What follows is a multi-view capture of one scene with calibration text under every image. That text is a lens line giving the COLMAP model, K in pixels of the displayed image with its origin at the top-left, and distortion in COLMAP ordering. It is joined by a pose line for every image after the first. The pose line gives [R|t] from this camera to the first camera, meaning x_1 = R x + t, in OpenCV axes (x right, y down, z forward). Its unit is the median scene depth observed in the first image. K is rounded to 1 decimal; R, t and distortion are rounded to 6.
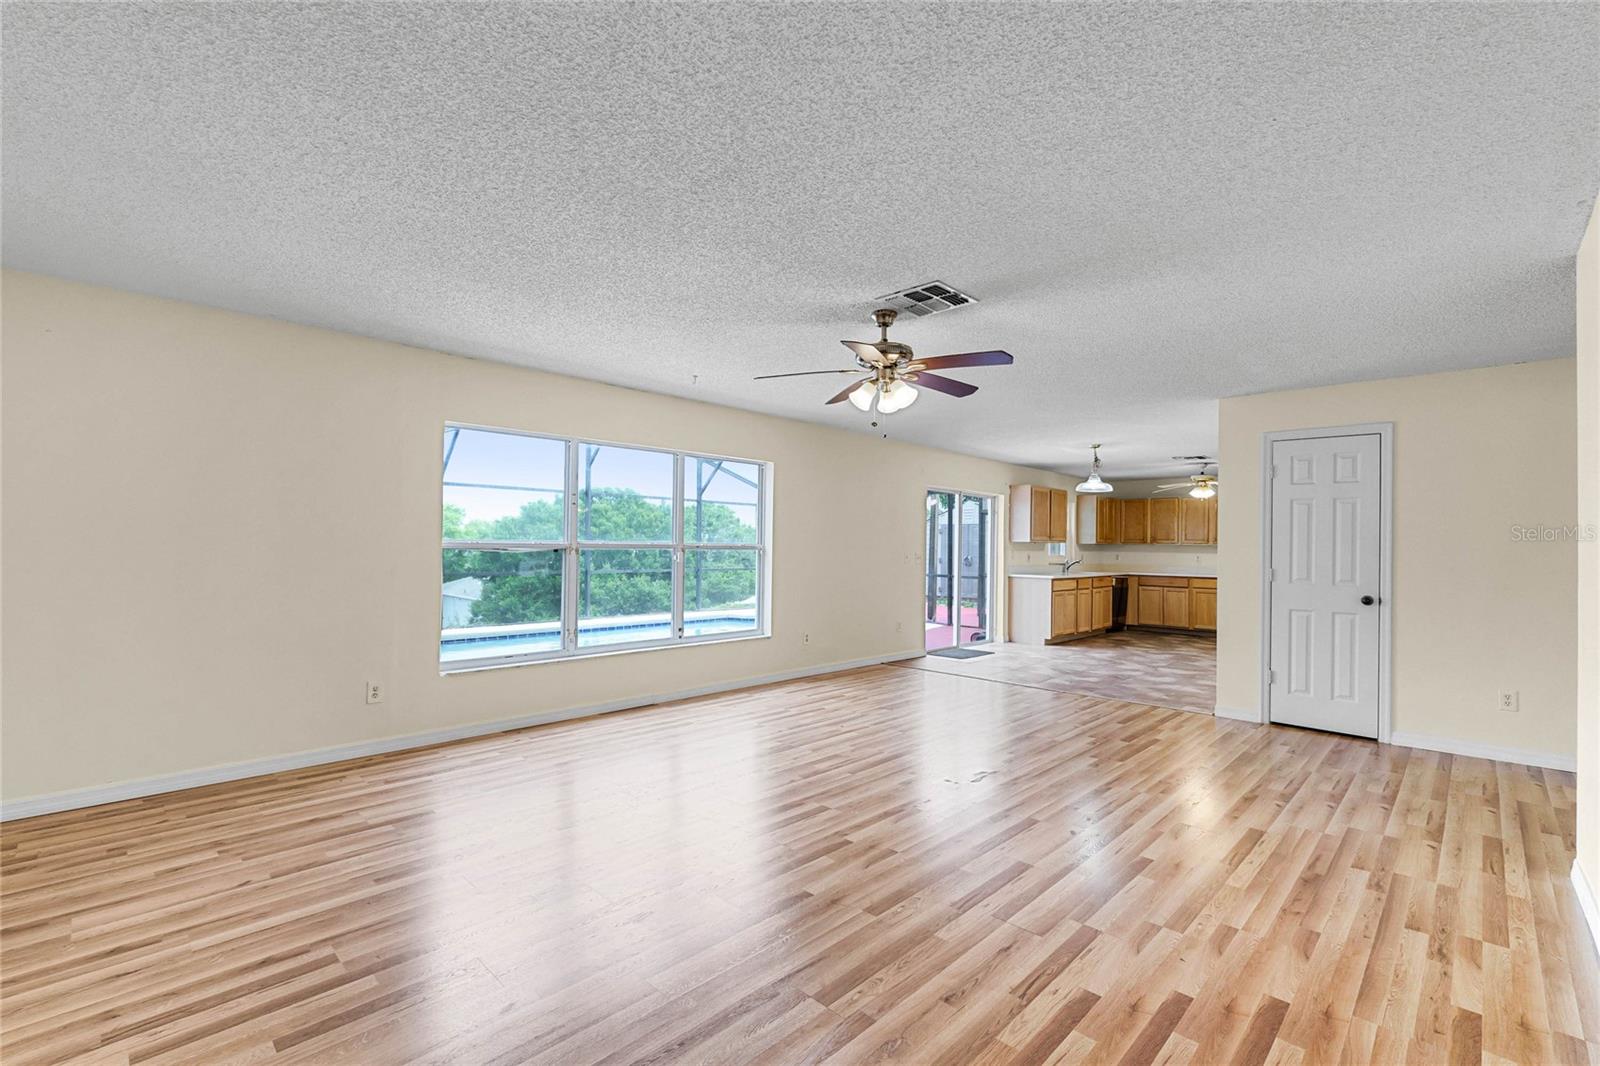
lens RADIAL K [[701.6, 0, 808.8], [0, 701.6, 535.0], [0, 0, 1]] dist [-0.003568, -0.000327]
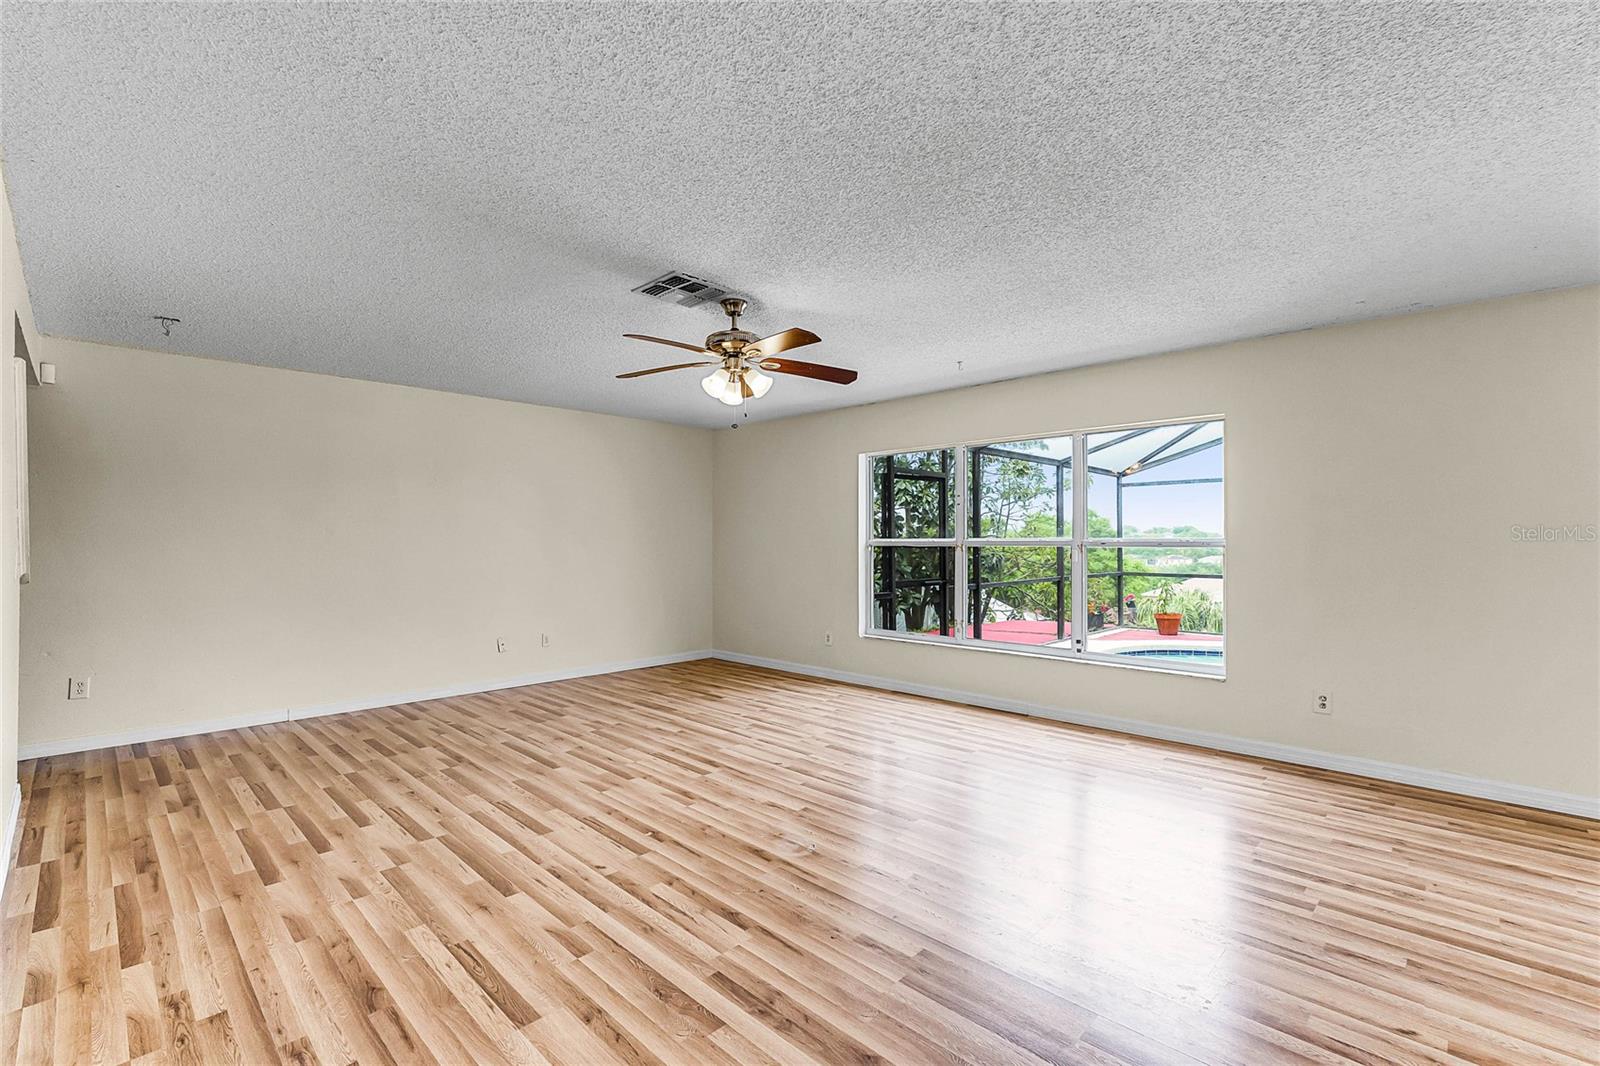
lens RADIAL K [[710.5, 0, 803.0], [0, 710.5, 535.1], [0, 0, 1]] dist [-0.002826, 0.000216]
pose [[-0.006913, -0.021501, -0.999745, 1.076670], [0.014699, 0.999659, -0.021601, 0.032563], [0.999868, -0.014844, -0.006594, 1.079200]]
